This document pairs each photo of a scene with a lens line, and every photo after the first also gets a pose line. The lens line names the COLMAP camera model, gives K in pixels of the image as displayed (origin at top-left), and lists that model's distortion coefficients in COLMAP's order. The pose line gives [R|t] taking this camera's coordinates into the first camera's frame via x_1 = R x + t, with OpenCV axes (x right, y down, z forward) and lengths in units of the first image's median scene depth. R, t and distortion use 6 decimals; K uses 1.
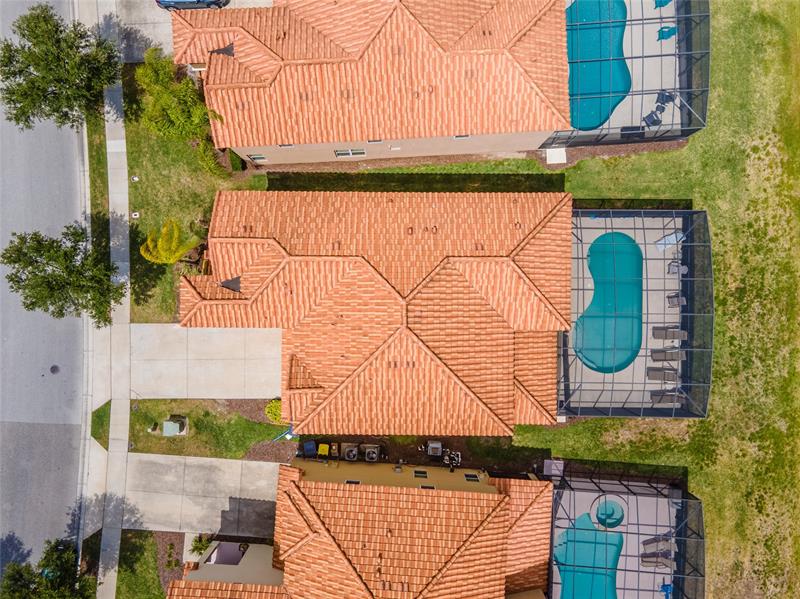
lens RADIAL K [[559.5, 0, 399.4], [0, 559.5, 299.4], [0, 0, 1]] dist [0.027186, 0.007466]
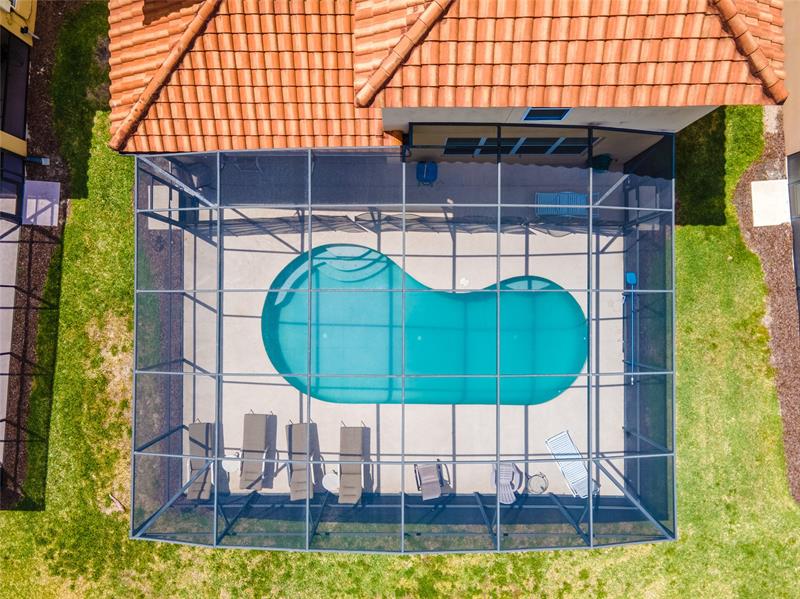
lens RADIAL K [[559.5, 0, 399.2], [0, 559.5, 300.4], [0, 0, 1]] dist [0.027186, 0.007466]
pose [[0.007442, 0.999972, -0.000484, 0.352039], [-0.999879, 0.007448, 0.013685, 0.019023], [0.013688, 0.000382, 0.999906, 0.569794]]
